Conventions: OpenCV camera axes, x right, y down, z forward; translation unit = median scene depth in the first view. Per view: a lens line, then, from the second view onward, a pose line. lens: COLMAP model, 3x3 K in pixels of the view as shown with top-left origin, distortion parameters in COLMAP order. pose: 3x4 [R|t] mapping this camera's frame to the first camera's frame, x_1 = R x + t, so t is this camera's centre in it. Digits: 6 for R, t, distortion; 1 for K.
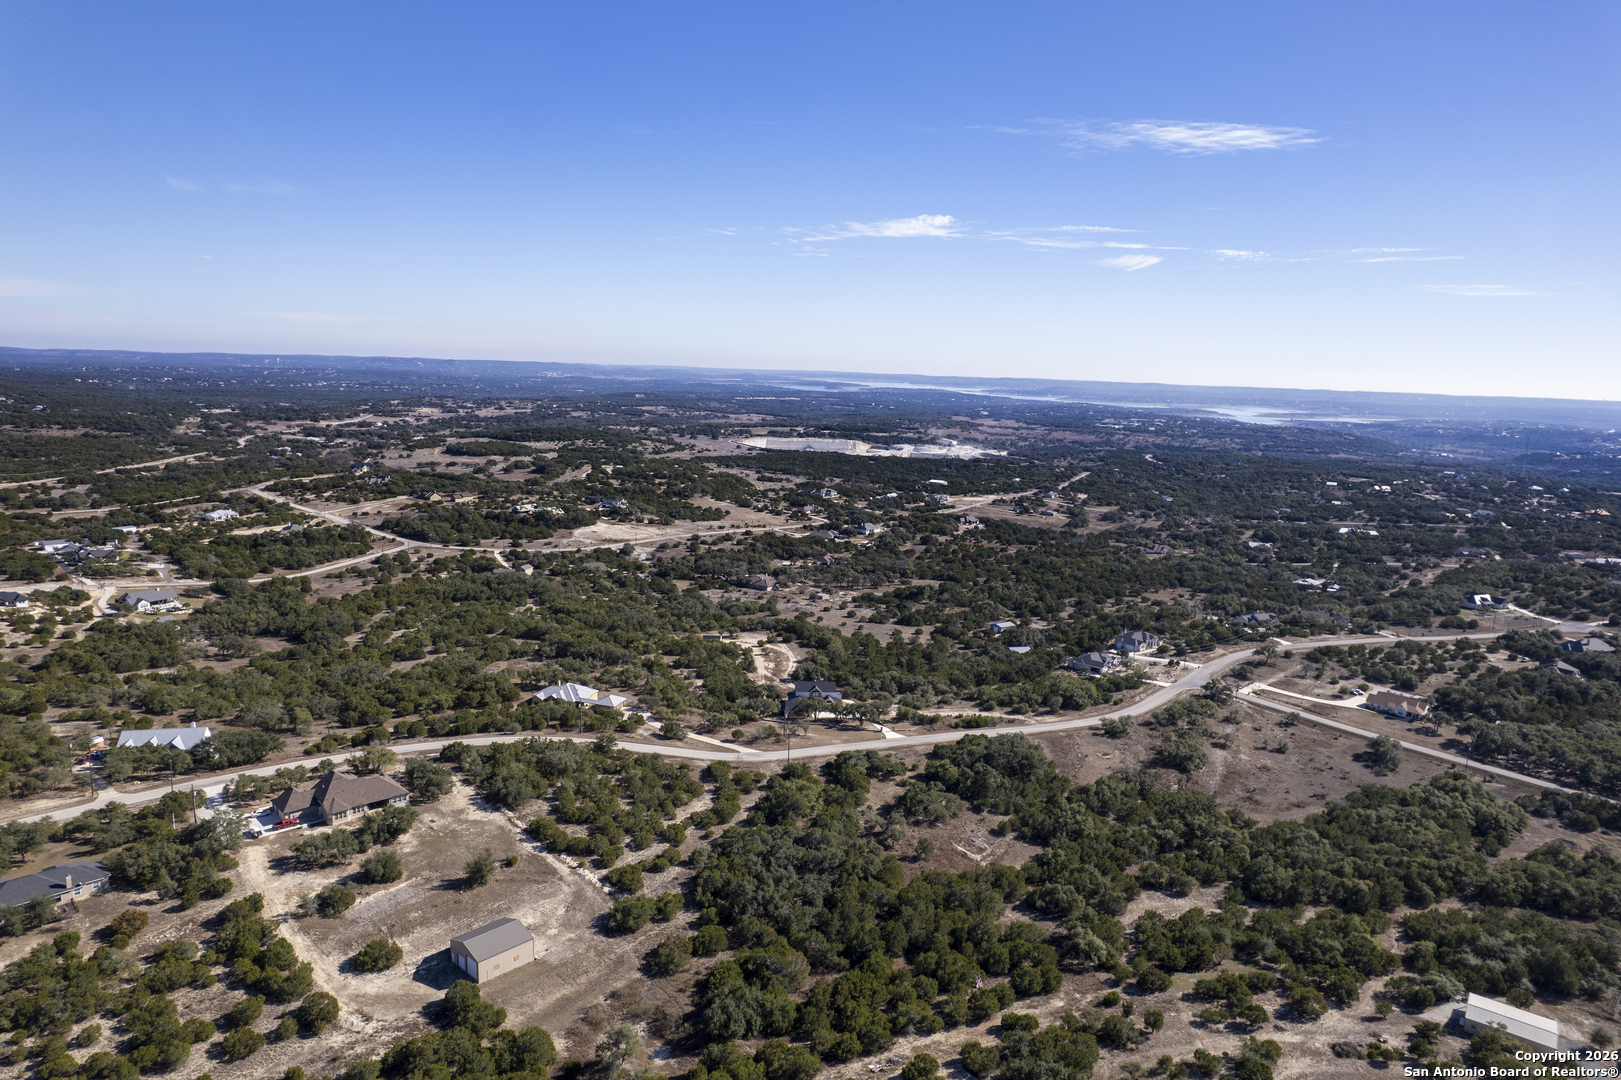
lens RADIAL K [[1041.8, 0, 810.1], [0, 1041.8, 531.6], [0, 0, 1]] dist [-0.076665, 0.068087]
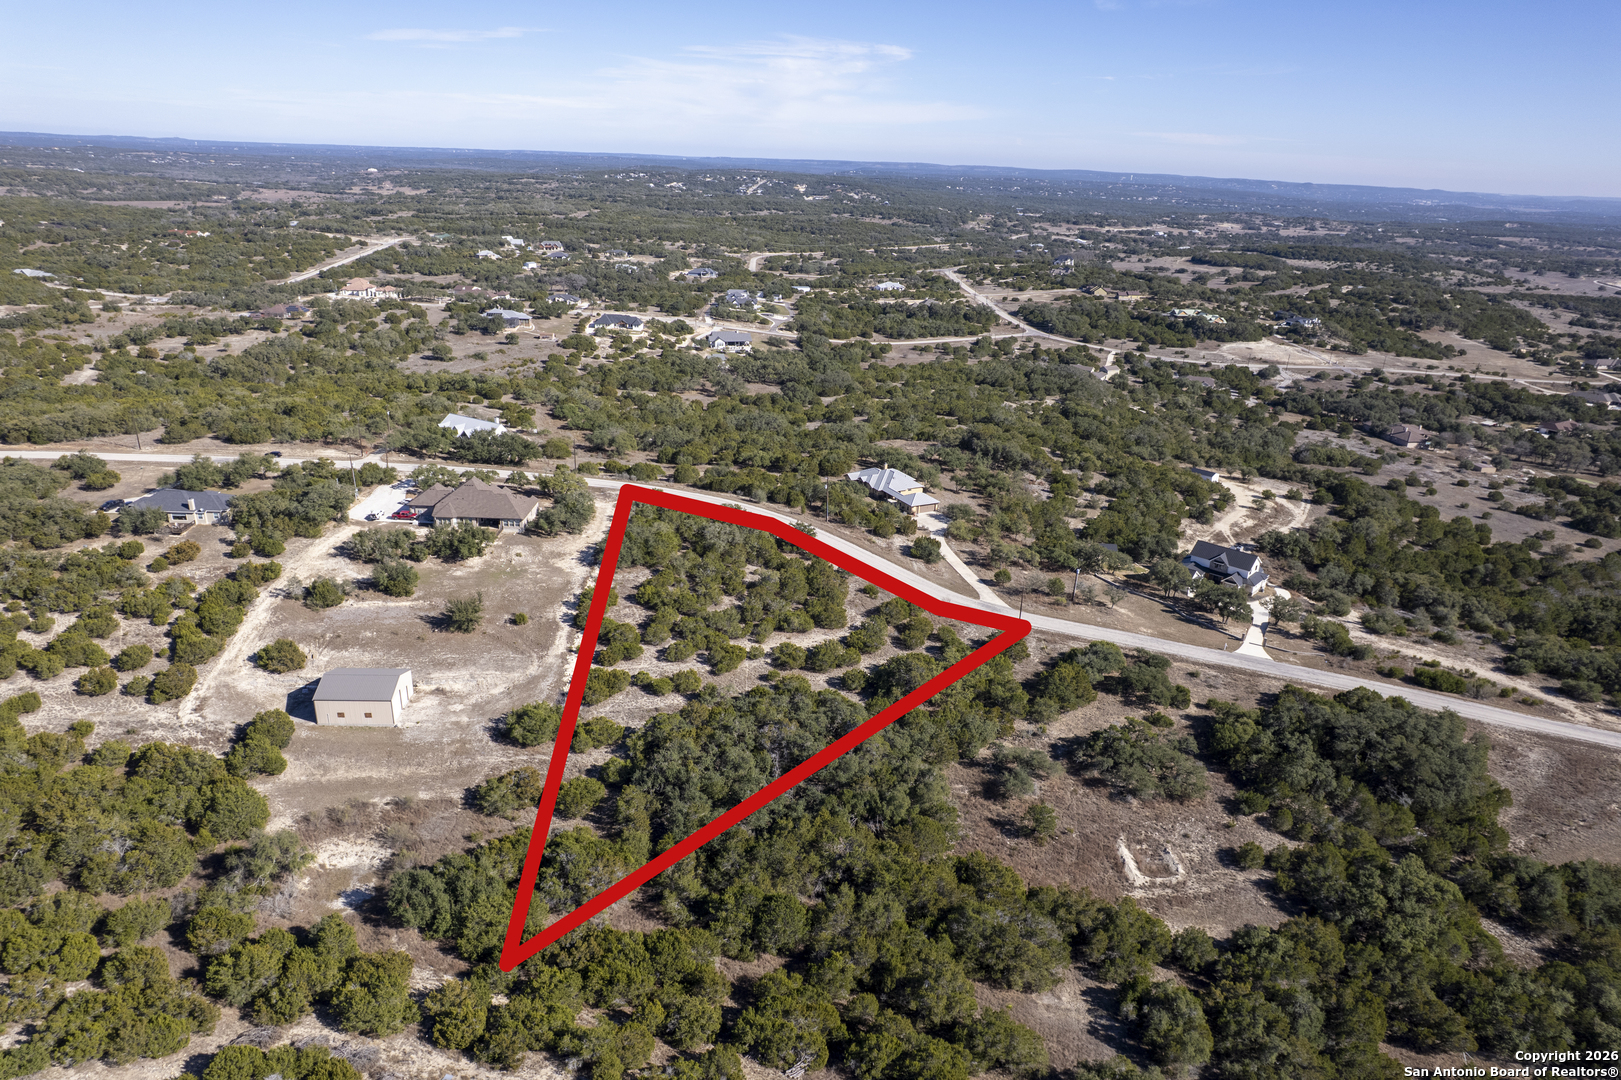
lens RADIAL K [[1041.8, 0, 810.1], [0, 1041.8, 531.6], [0, 0, 1]] dist [-0.076665, 0.068087]
pose [[0.713904, 0.235108, -0.659595, 0.238532], [-0.126348, 0.969739, 0.208906, 0.029907], [0.688750, -0.065800, 0.722006, 0.335269]]
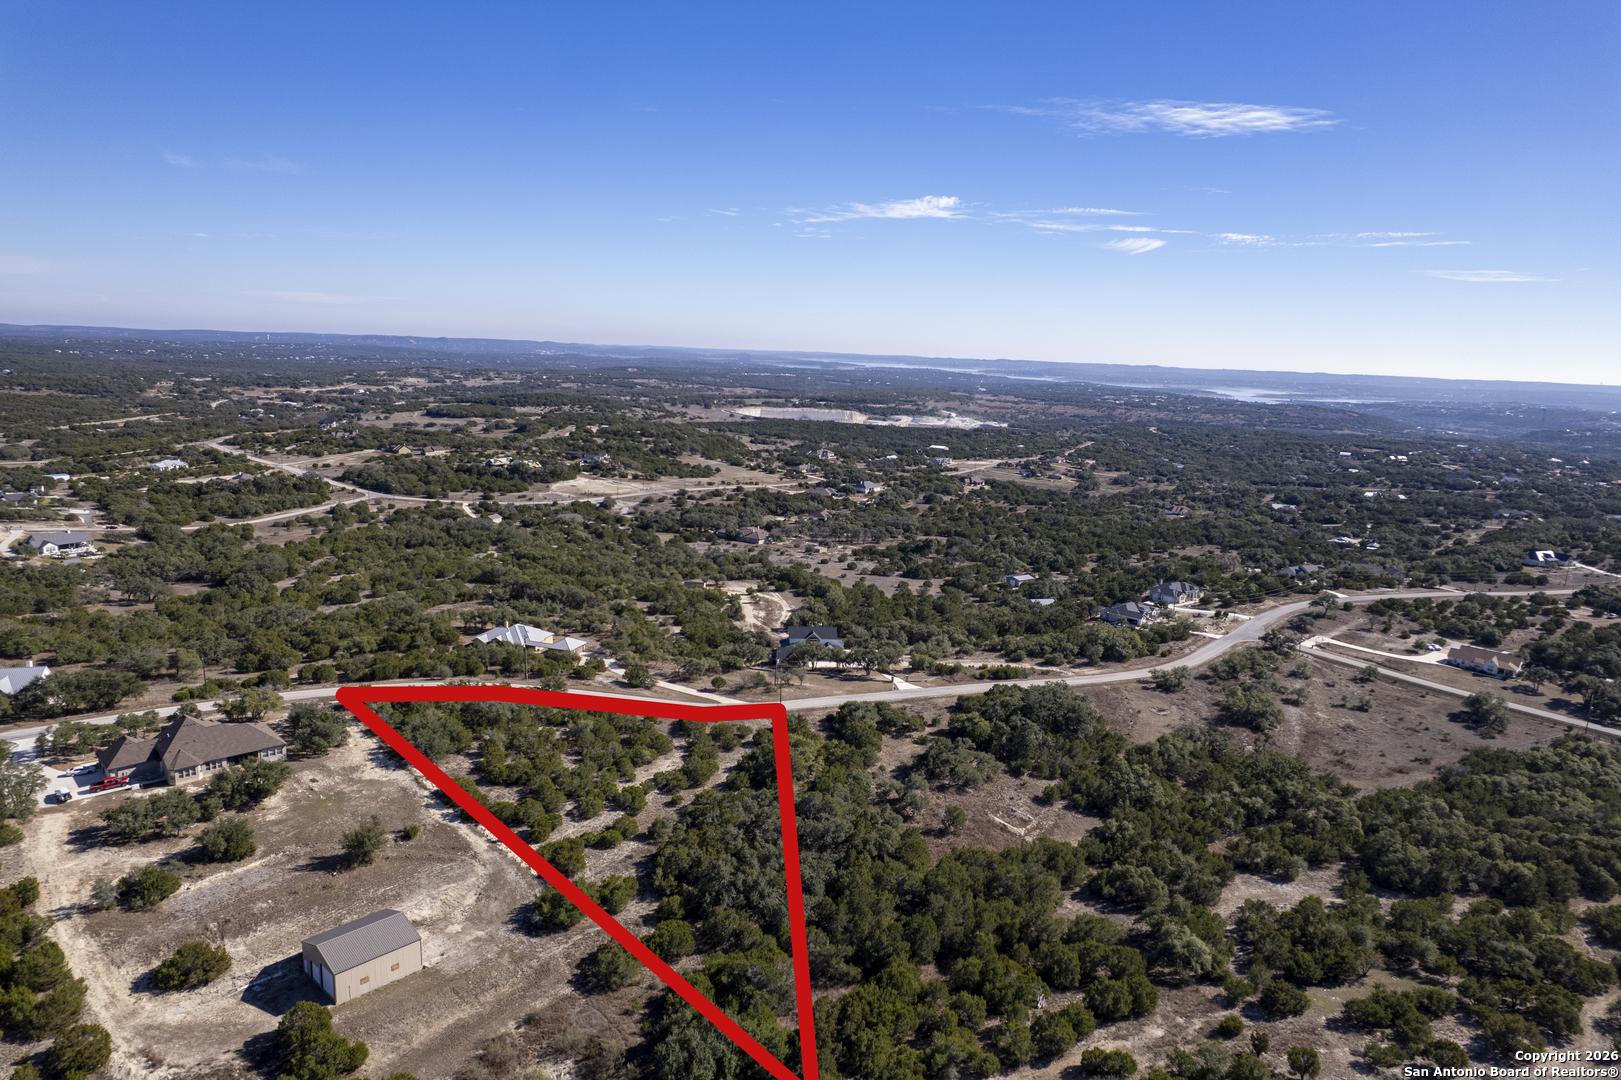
lens RADIAL K [[1039.4, 0, 811.5], [0, 1039.4, 533.8], [0, 0, 1]] dist [-0.082248, 0.081522]
pose [[0.999968, 0.004627, 0.006593, -0.001865], [-0.004748, 0.999819, 0.018434, 0.051343], [-0.006506, -0.018465, 0.999808, 0.150877]]
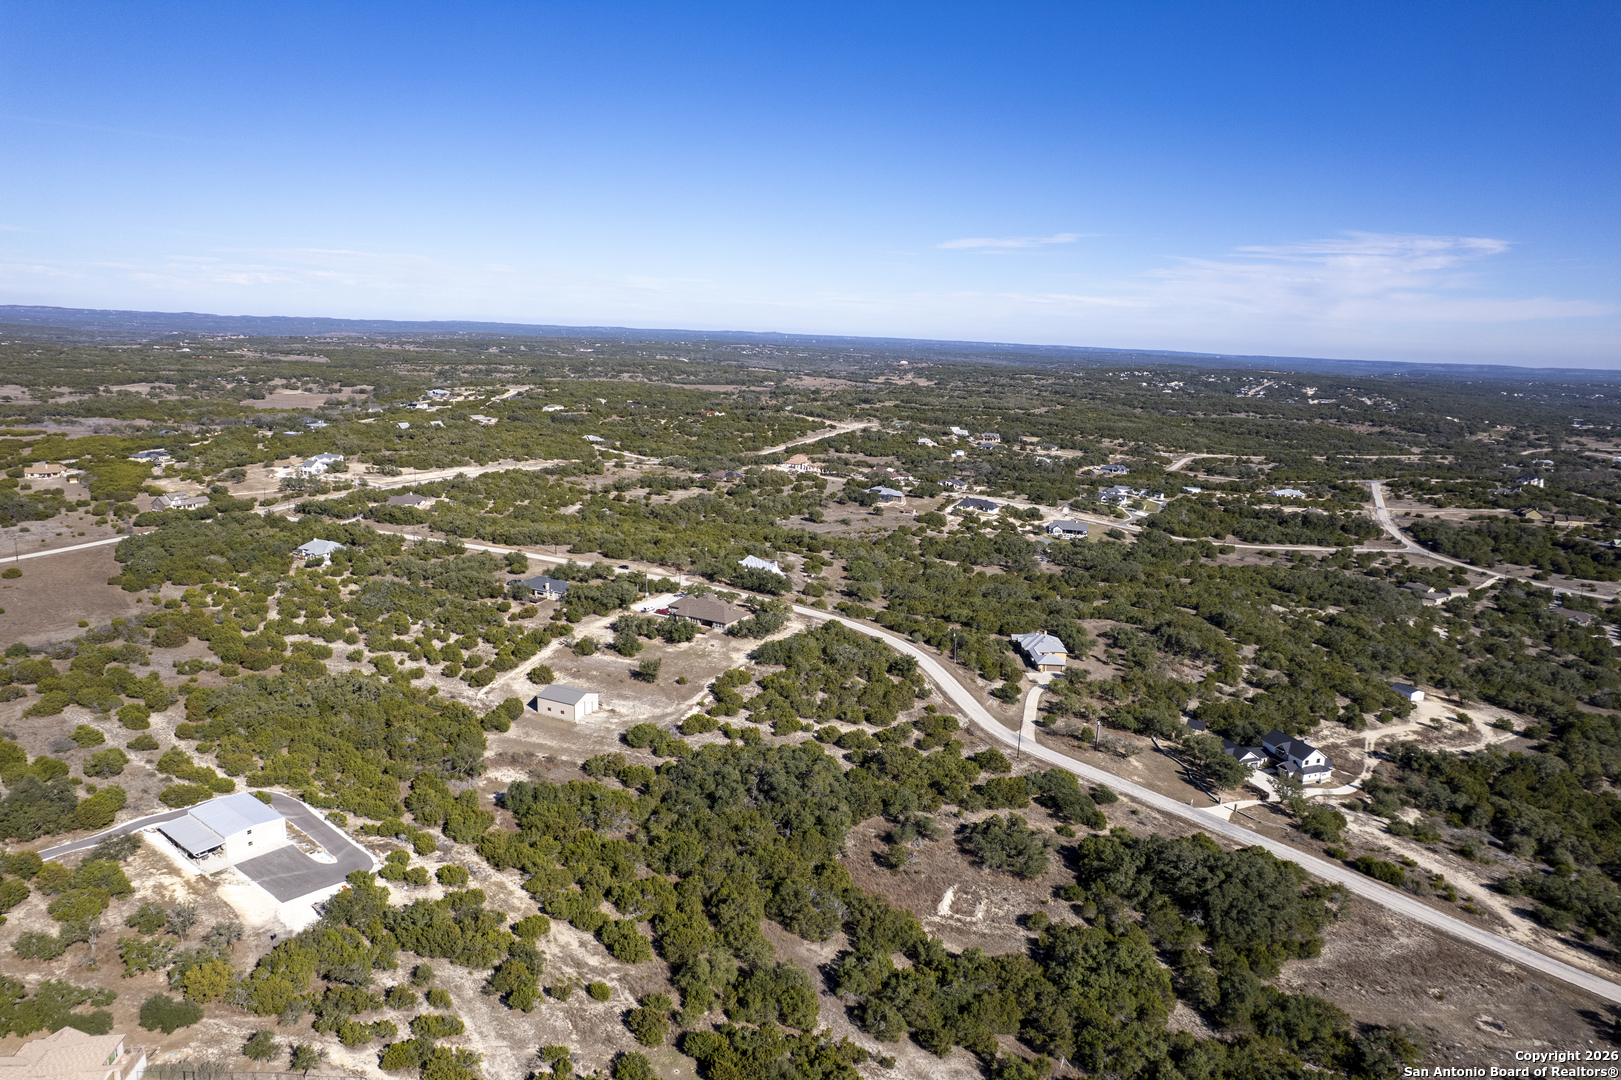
lens RADIAL K [[1041.8, 0, 810.1], [0, 1041.8, 531.6], [0, 0, 1]] dist [-0.076665, 0.068087]
pose [[0.295397, 0.161953, -0.941548, 0.534854], [-0.180695, 0.977210, 0.111397, -0.013703], [0.938131, 0.137227, 0.317929, 0.425843]]
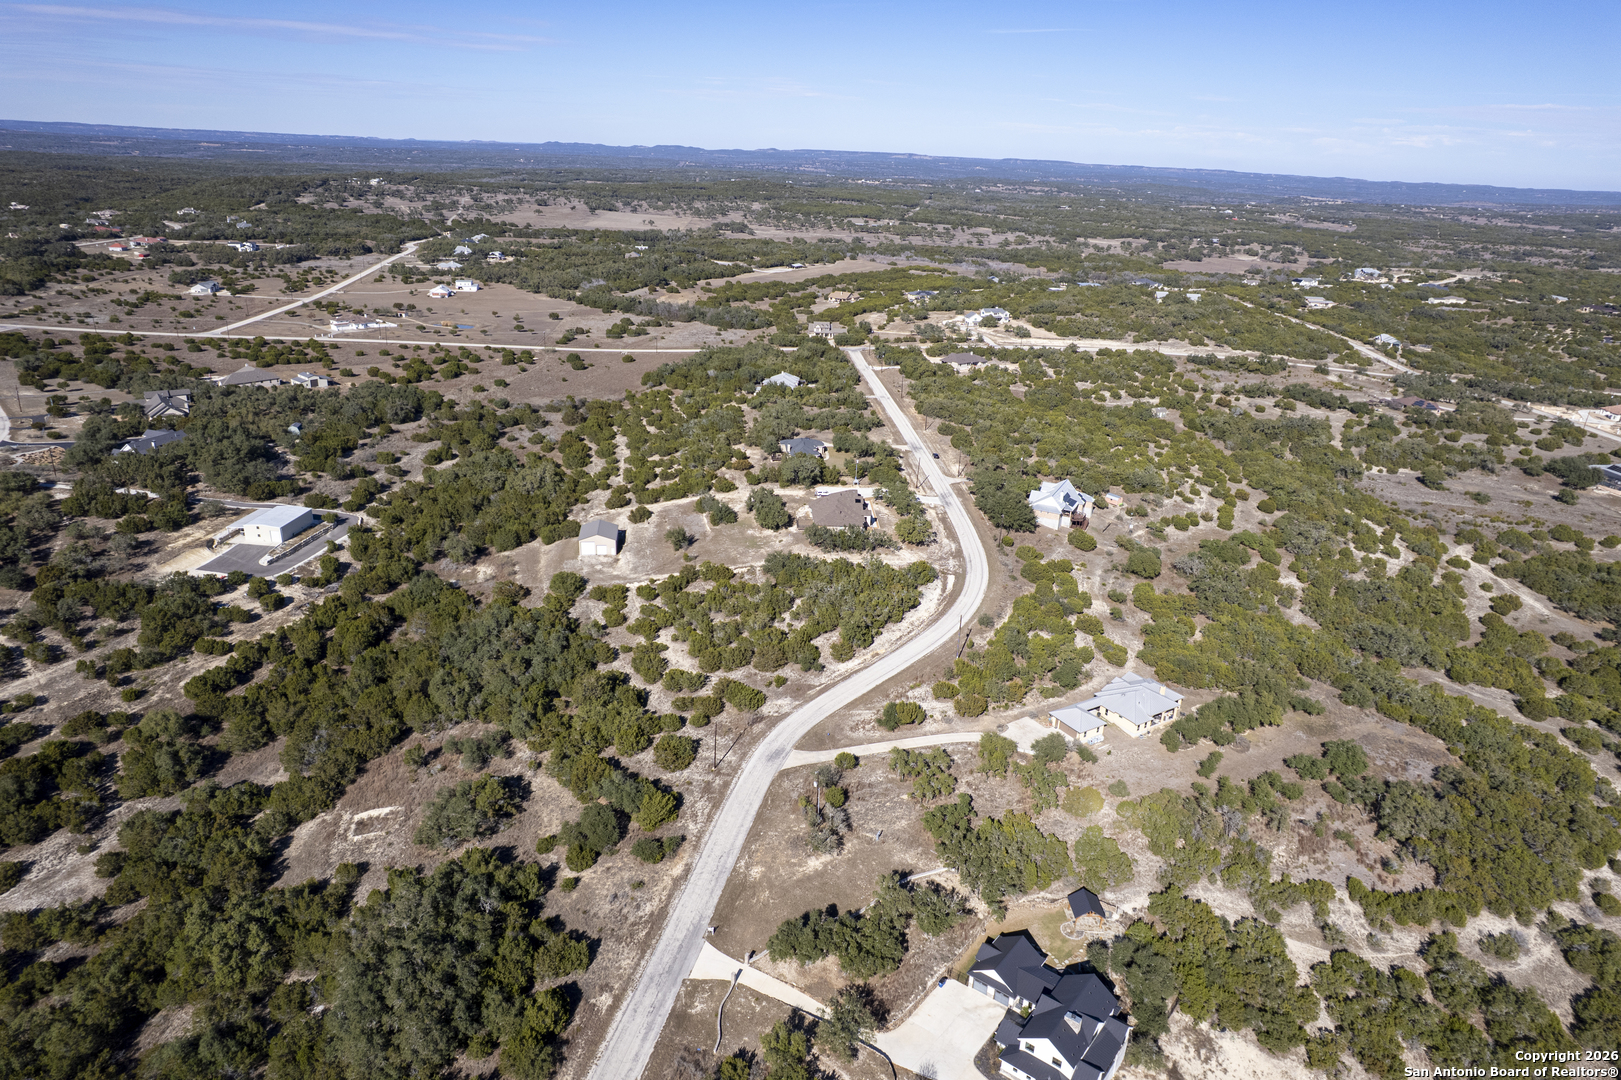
lens RADIAL K [[1041.8, 0, 810.1], [0, 1041.8, 531.6], [0, 0, 1]] dist [-0.076665, 0.068087]
pose [[-0.653977, 0.210423, -0.726661, 0.288038], [-0.177687, 0.890943, 0.417909, -0.139573], [0.735351, 0.402422, -0.545267, 1.032315]]
